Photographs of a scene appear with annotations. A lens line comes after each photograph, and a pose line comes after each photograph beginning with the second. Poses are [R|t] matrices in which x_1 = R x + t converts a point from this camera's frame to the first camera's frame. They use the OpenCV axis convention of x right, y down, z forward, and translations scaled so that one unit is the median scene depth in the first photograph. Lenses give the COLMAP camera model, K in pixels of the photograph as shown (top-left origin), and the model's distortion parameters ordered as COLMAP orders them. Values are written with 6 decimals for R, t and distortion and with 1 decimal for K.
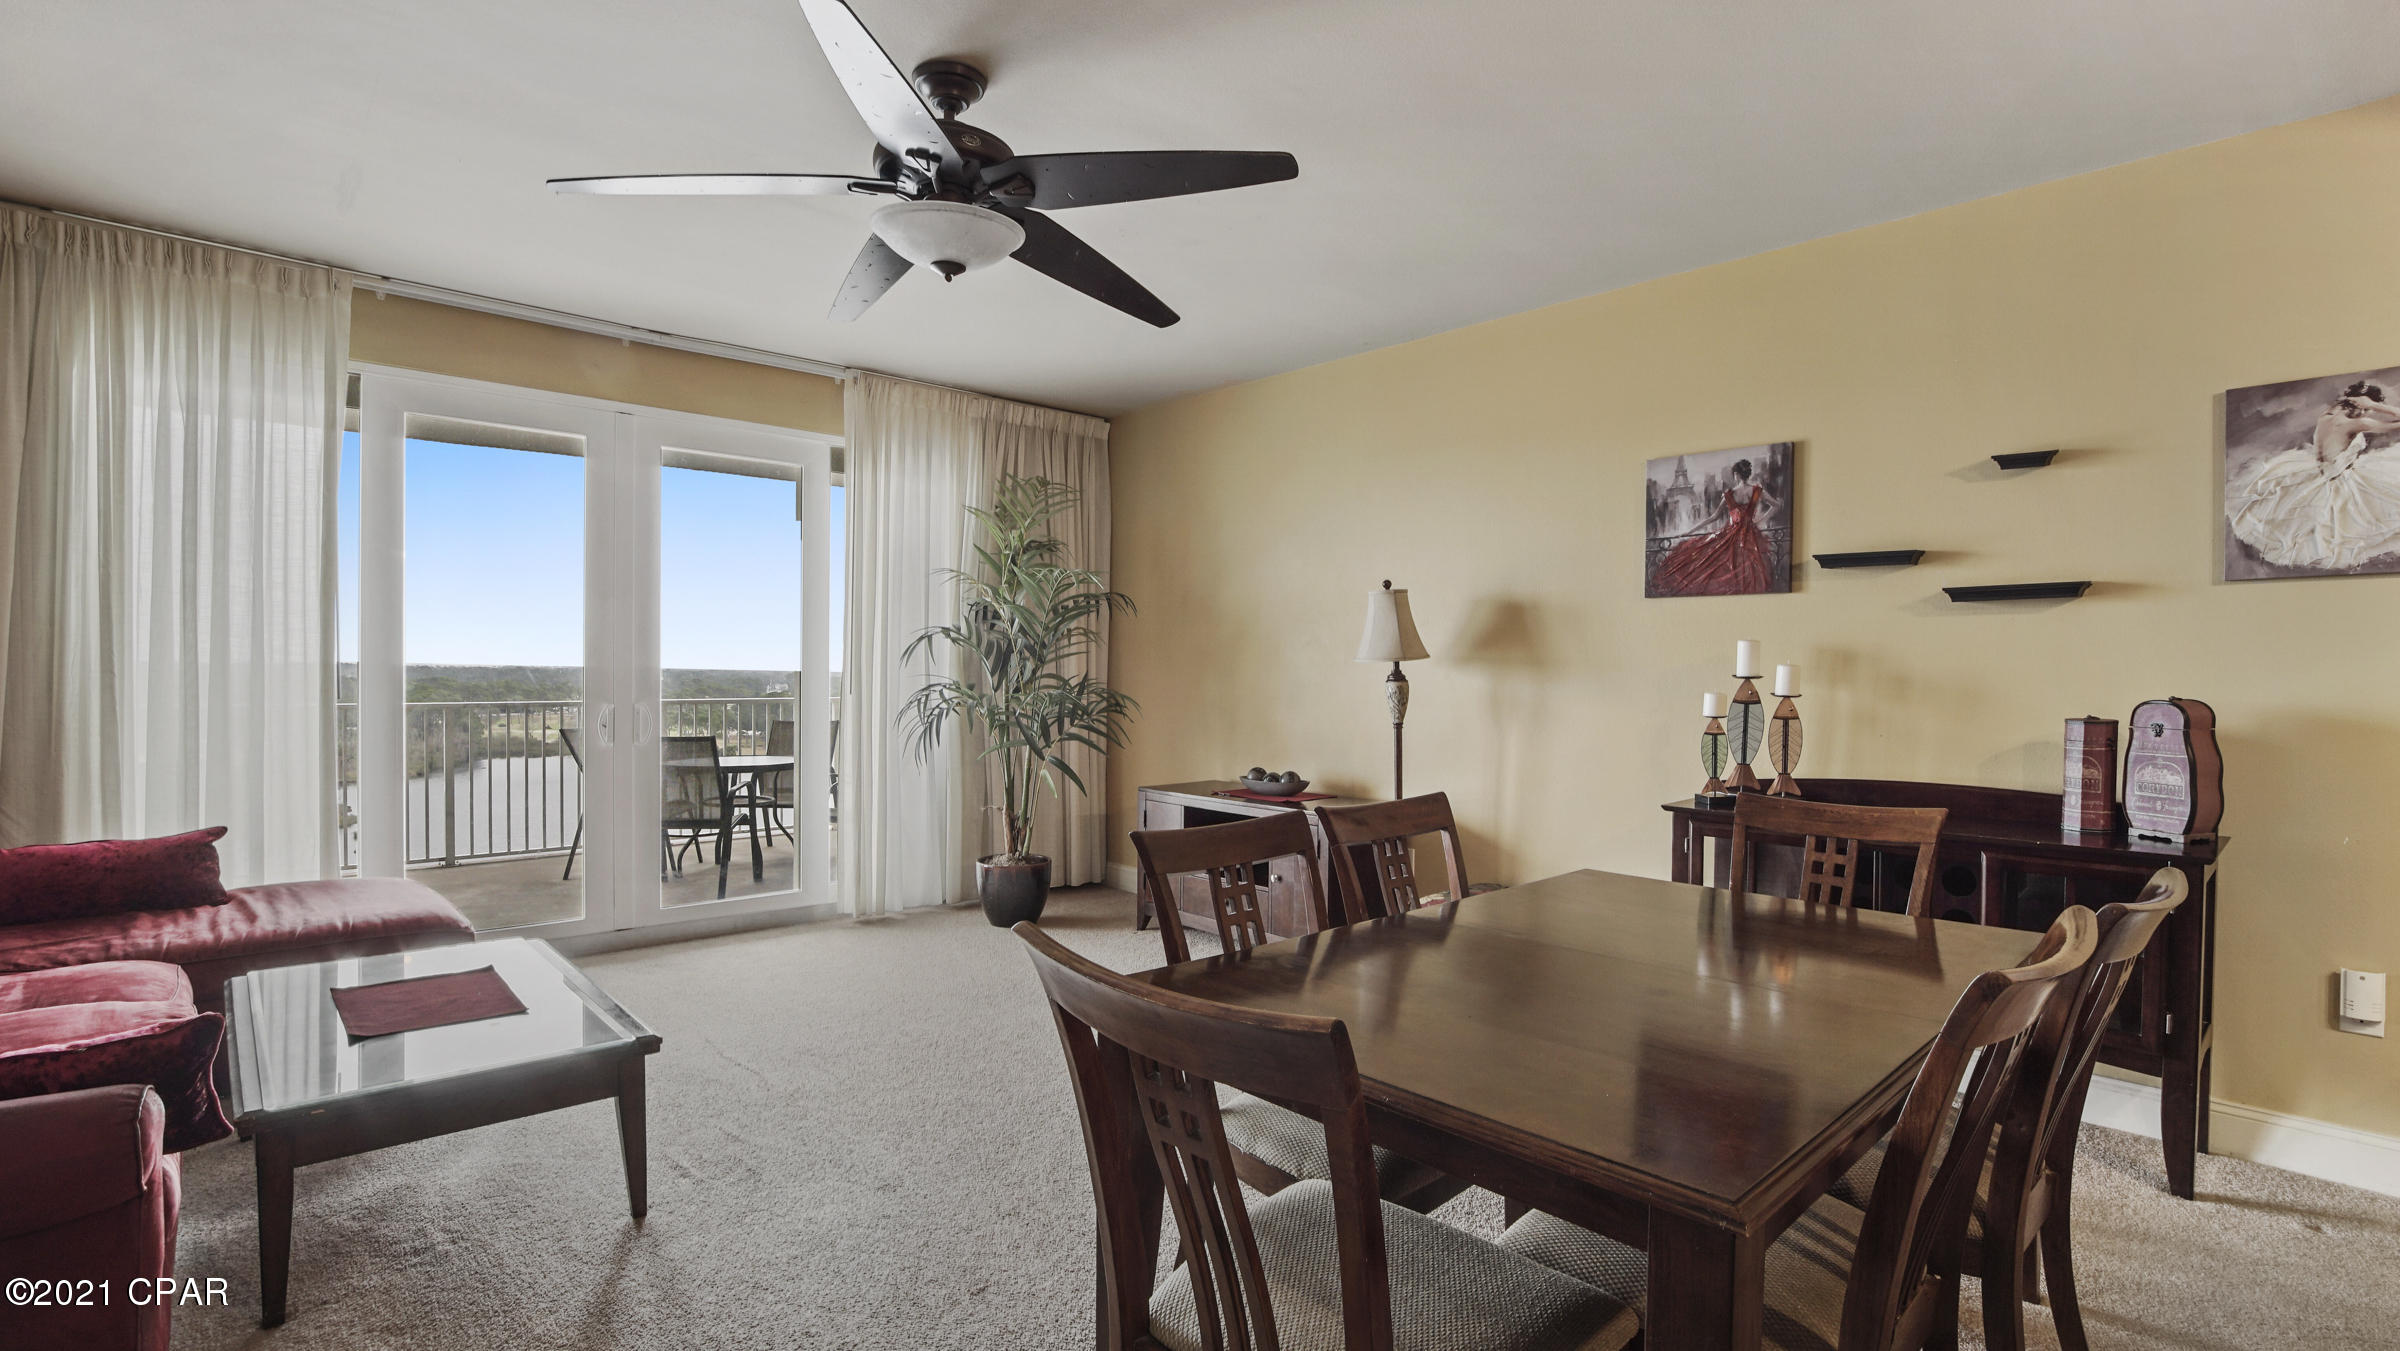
lens RADIAL K [[1094.7, 0, 1198.3], [0, 1094.7, 688.4], [0, 0, 1]] dist [-0.047225, 0.011981]
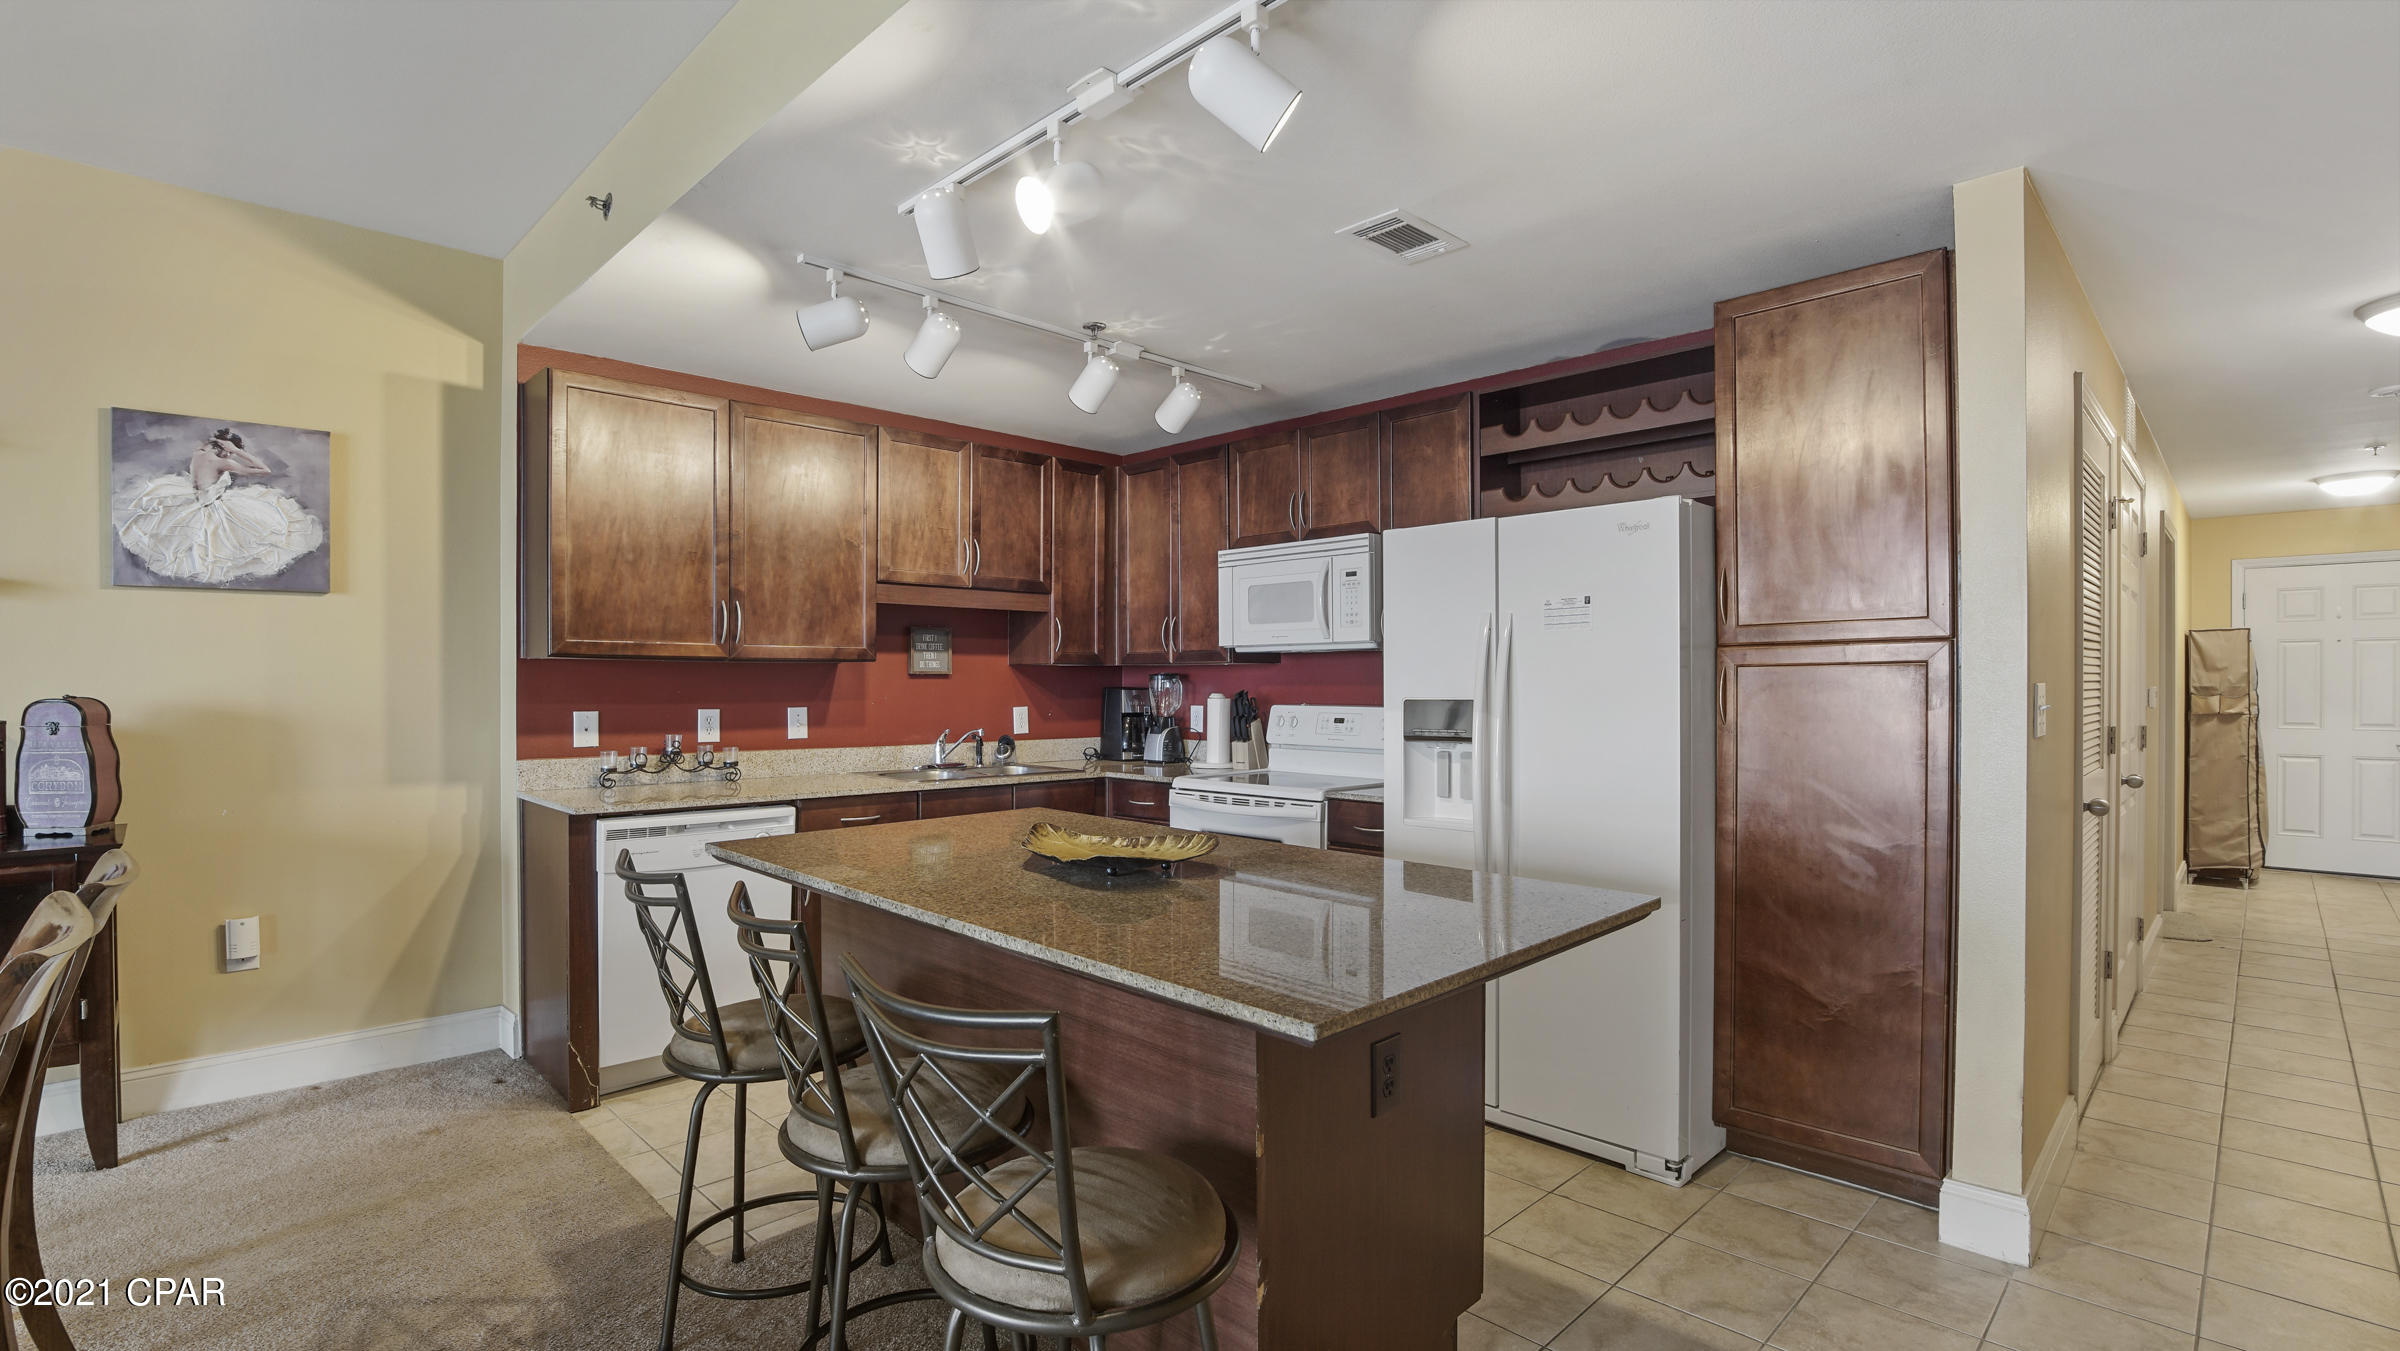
lens RADIAL K [[1094.7, 0, 1198.3], [0, 1094.7, 688.4], [0, 0, 1]] dist [-0.047225, 0.011981]
pose [[-0.034032, -0.019067, 0.999239, -0.131240], [0.014033, 0.999710, 0.019554, -0.003180], [-0.999322, 0.014687, -0.033755, -0.058415]]
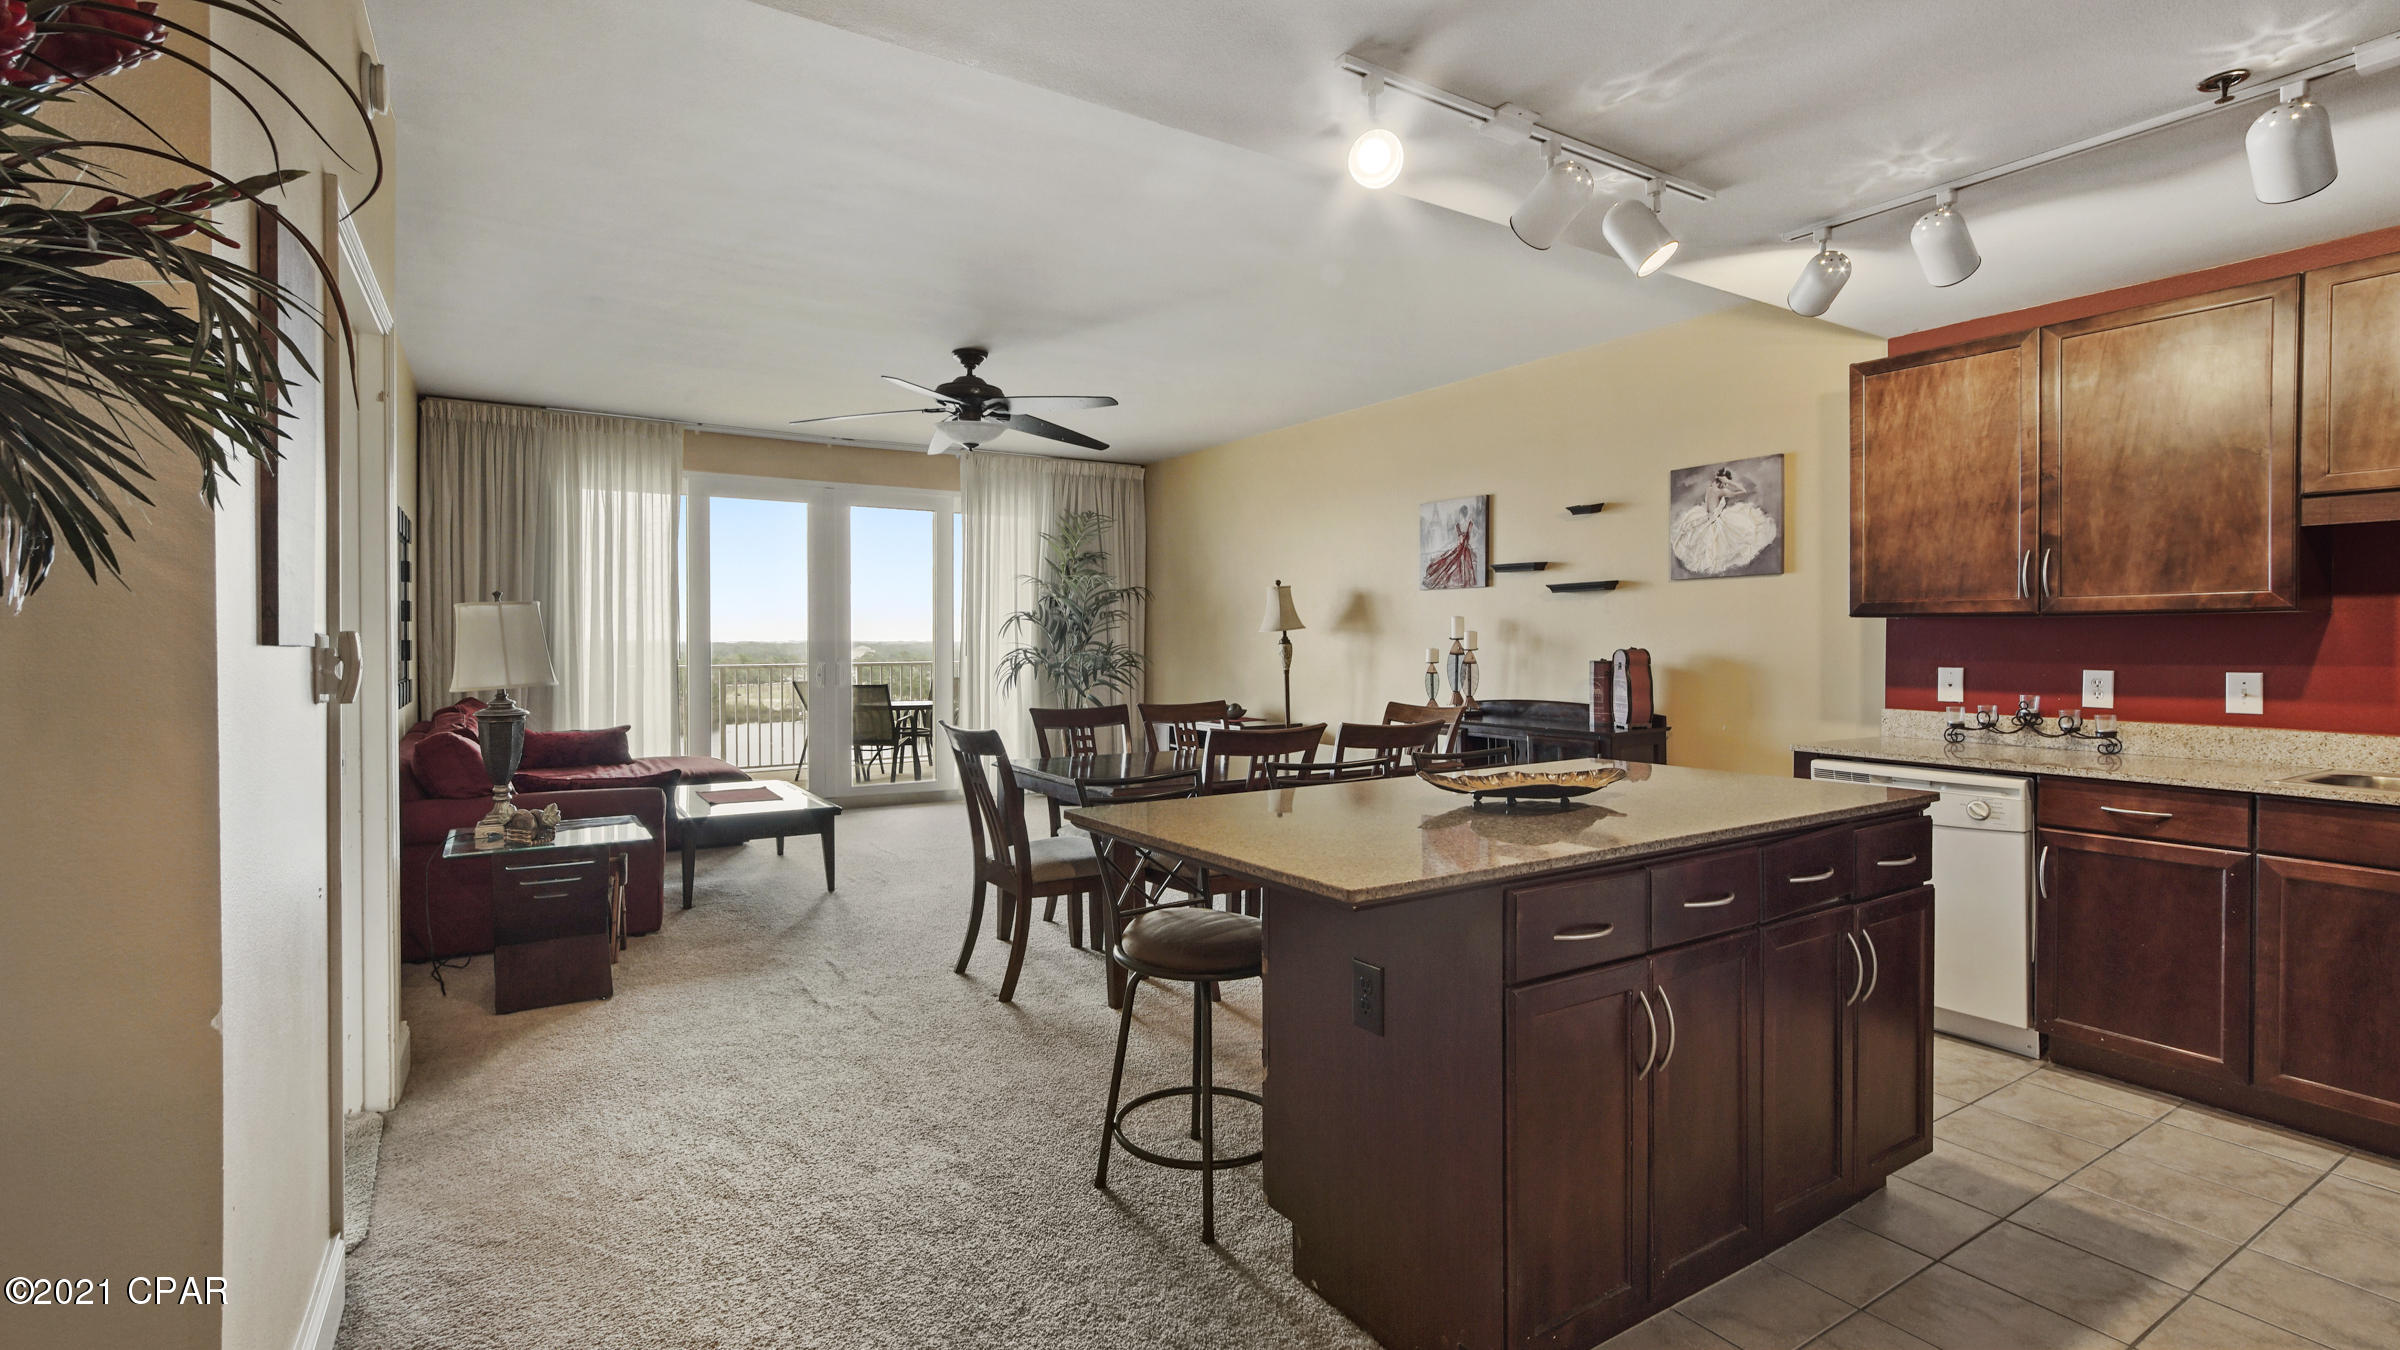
lens RADIAL K [[1078.4, 0, 1184.6], [0, 1078.4, 646.6], [0, 0, 1]] dist [0.001053, 0.001248]
pose [[0.984066, -0.009351, -0.177557, 0.484522], [0.007457, 0.999908, -0.011327, 0.021108], [0.177647, 0.009823, 0.984045, -0.865317]]
